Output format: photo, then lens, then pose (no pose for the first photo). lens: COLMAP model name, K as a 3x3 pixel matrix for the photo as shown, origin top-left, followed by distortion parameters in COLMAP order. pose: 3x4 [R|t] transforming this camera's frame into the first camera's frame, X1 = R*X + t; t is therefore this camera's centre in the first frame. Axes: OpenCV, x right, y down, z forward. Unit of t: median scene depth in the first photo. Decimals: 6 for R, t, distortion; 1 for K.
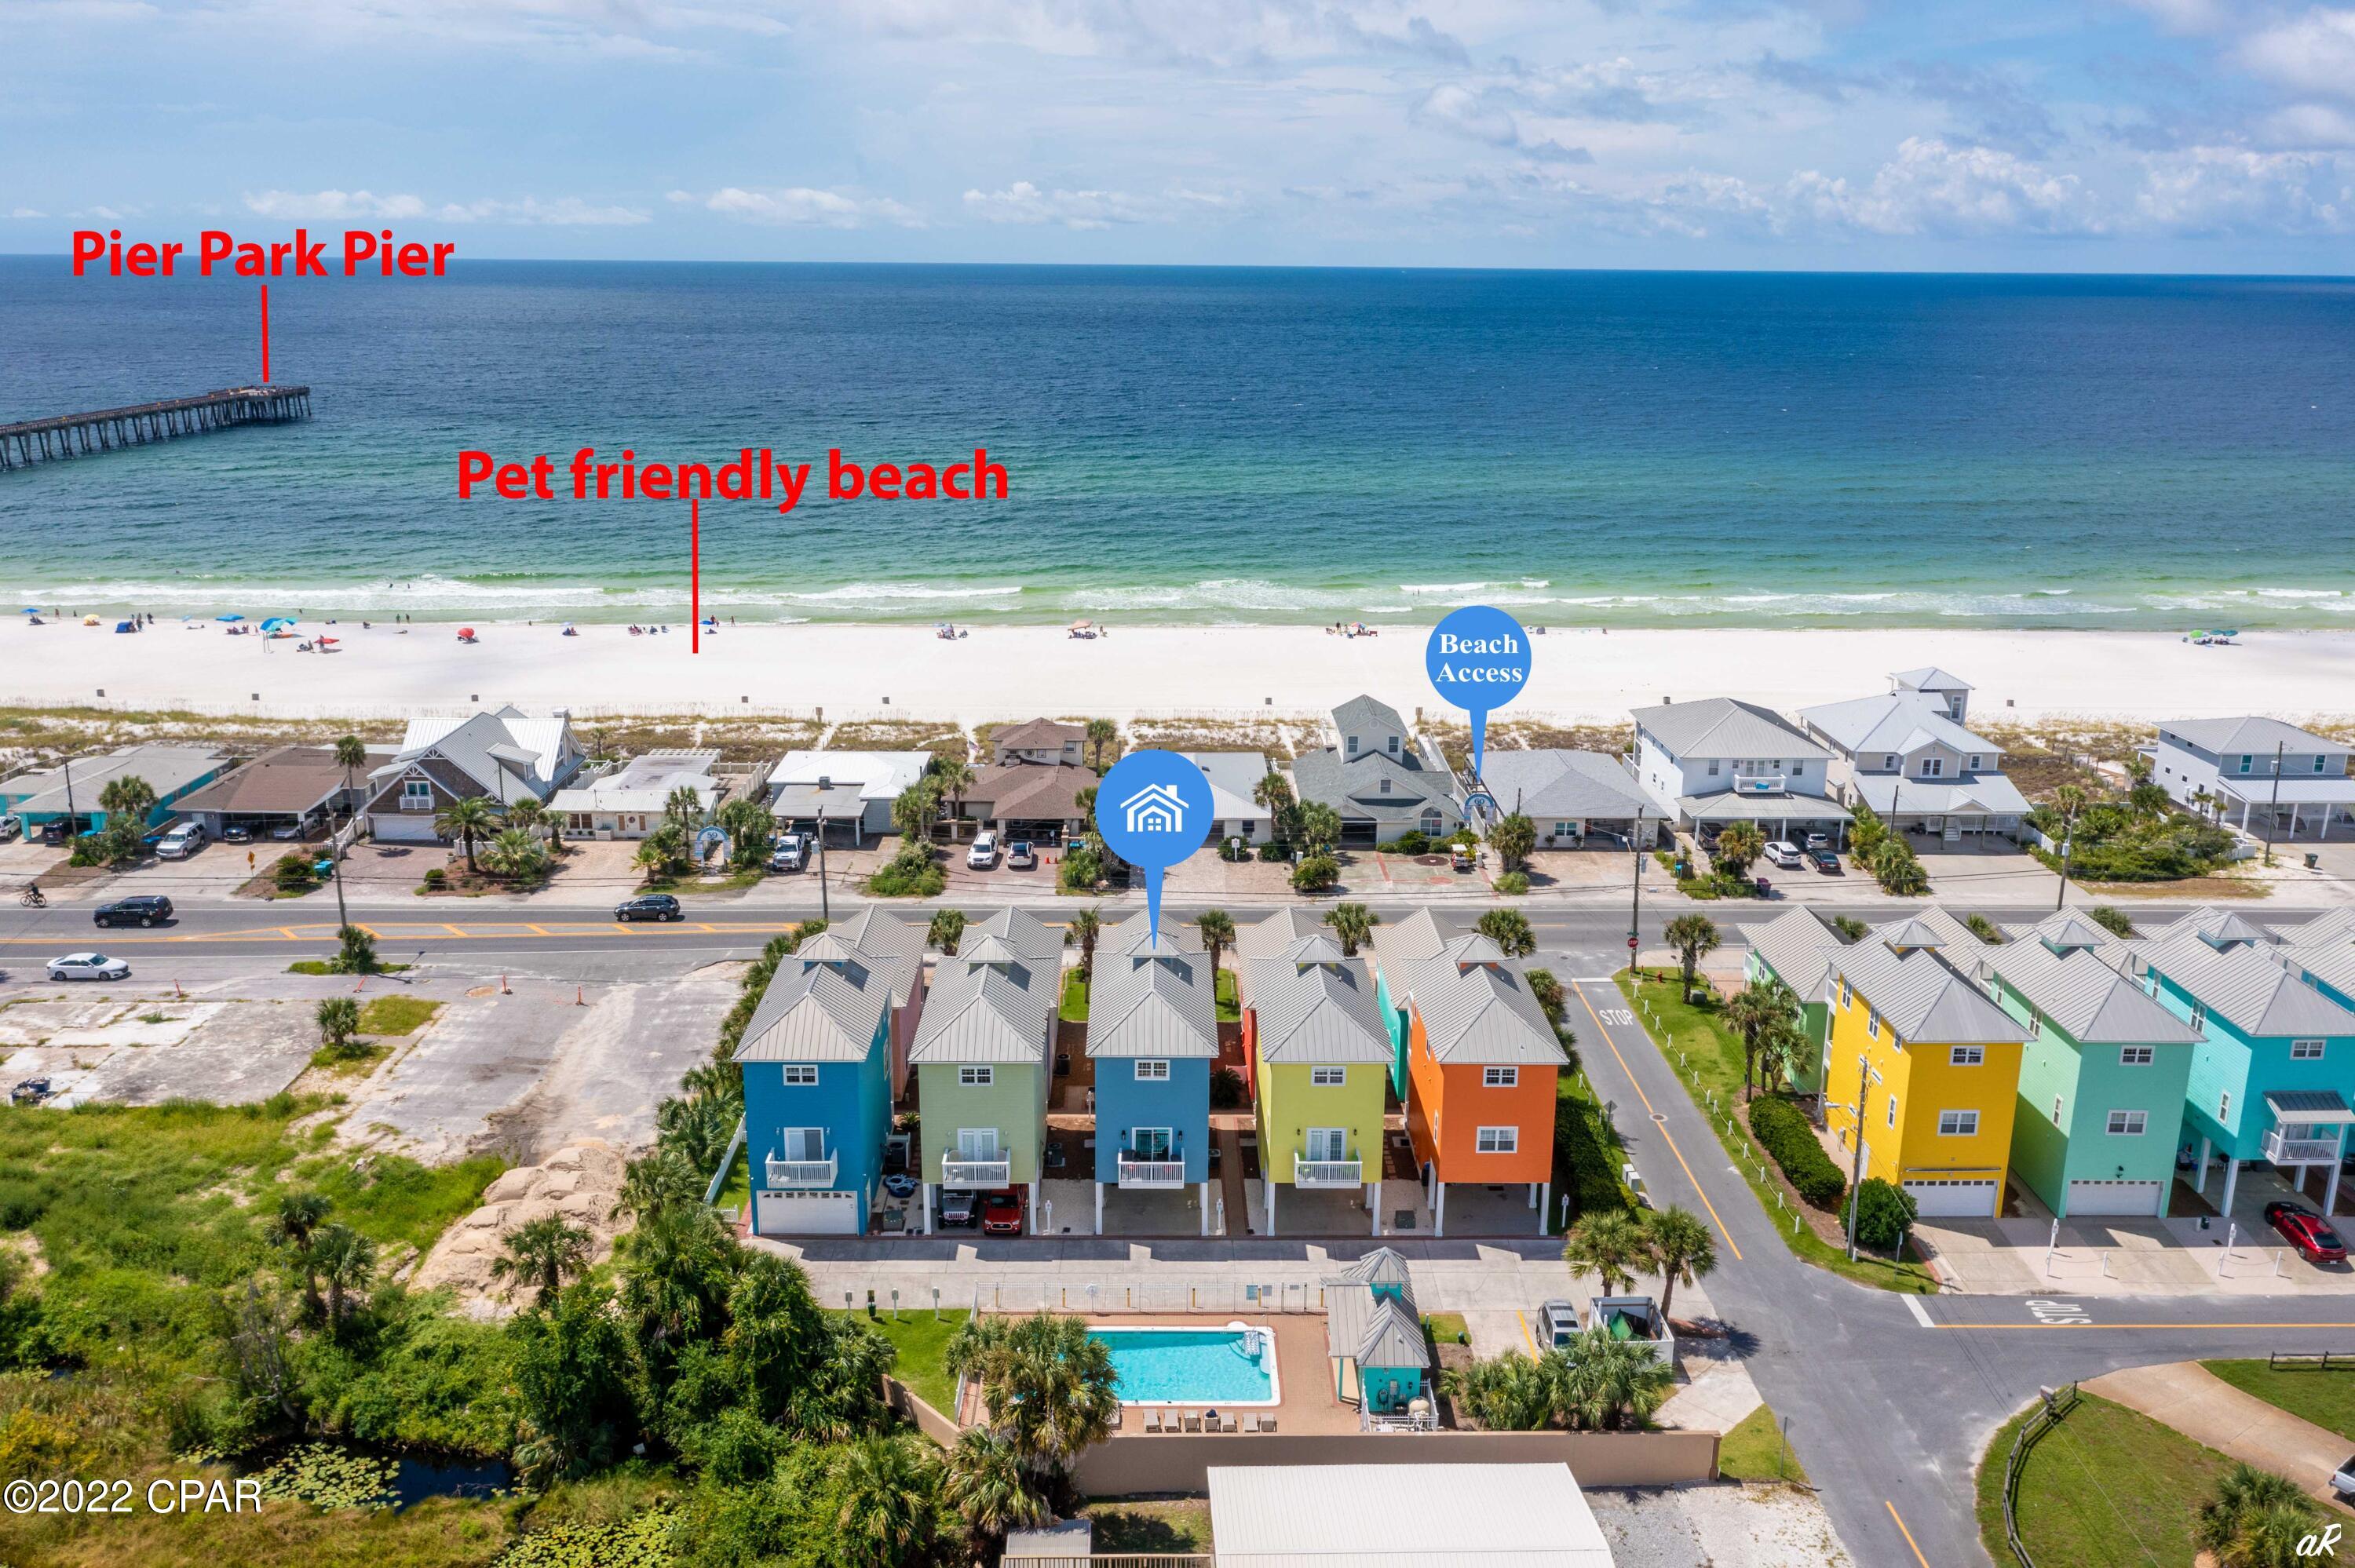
lens RADIAL K [[1881.5, 0, 1177.5], [0, 1881.5, 784.0], [0, 0, 1]] dist [-0.030313, 0.099861]
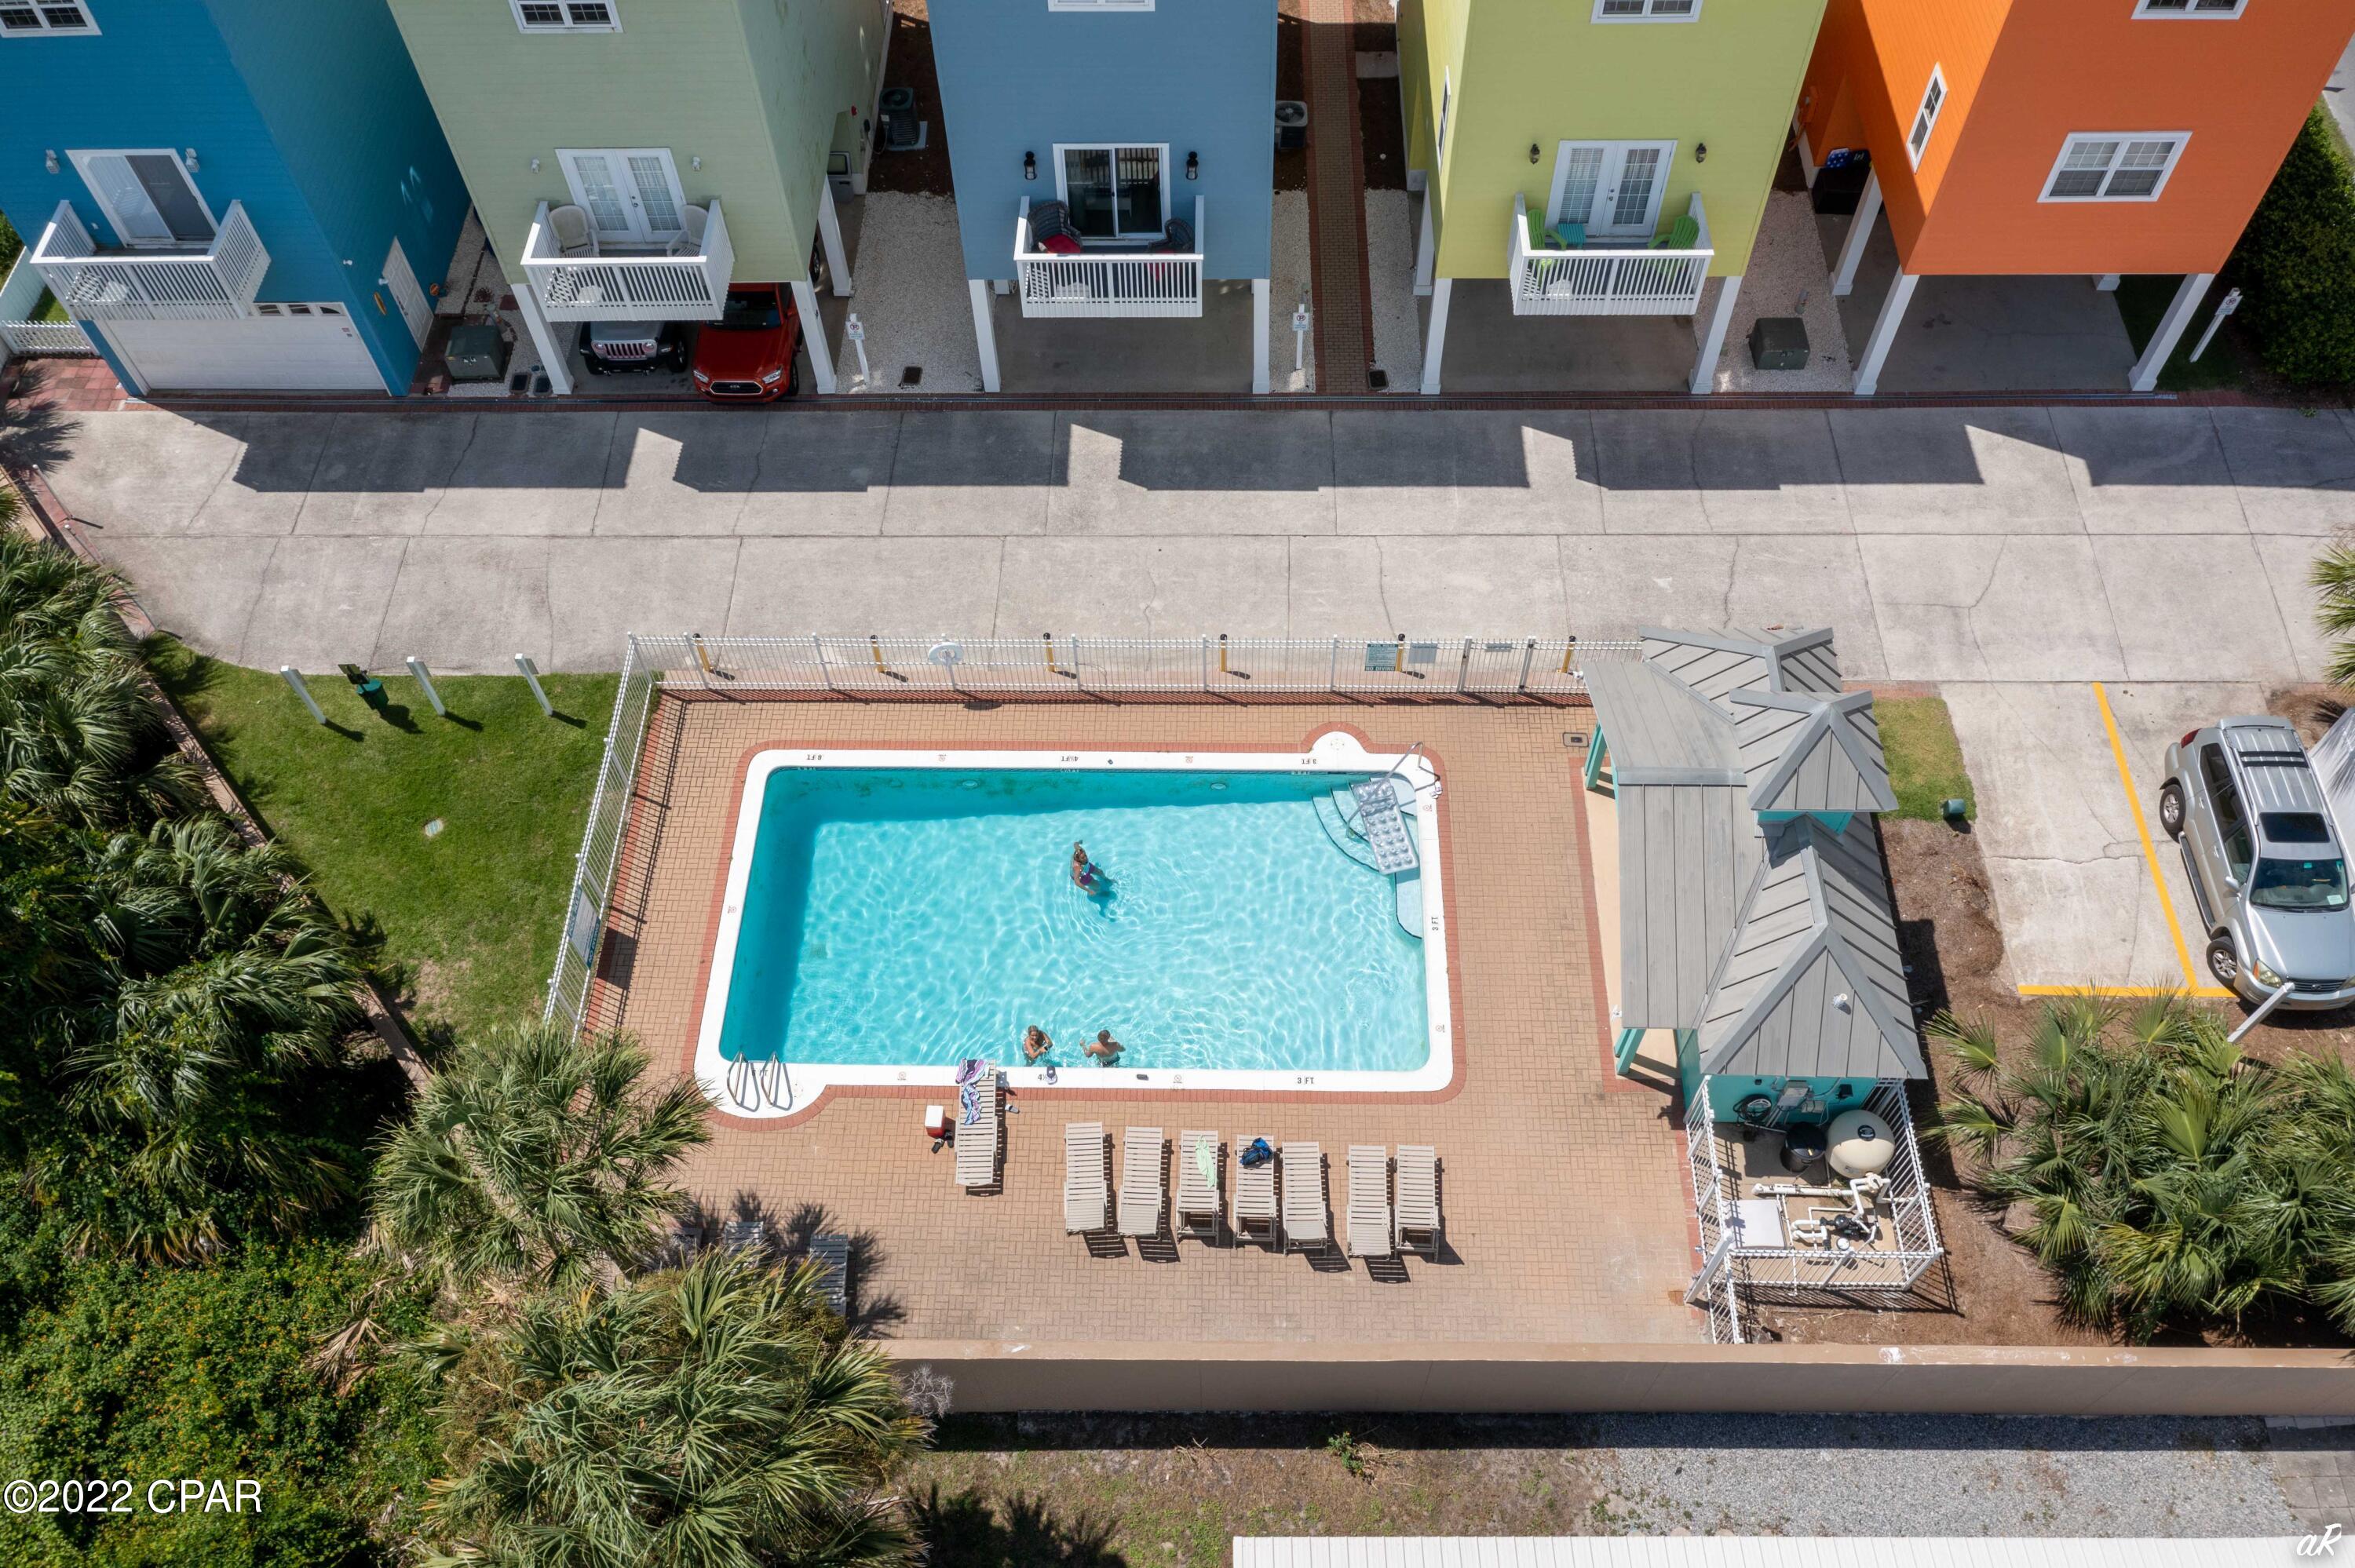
lens RADIAL K [[1881.5, 0, 1177.5], [0, 1881.5, 784.0], [0, 0, 1]] dist [-0.030313, 0.099861]
pose [[0.999097, 0.009920, -0.041302, 0.014354], [0.019550, 0.755850, 0.654453, 0.045664], [0.037710, -0.654670, 0.754974, 0.662683]]
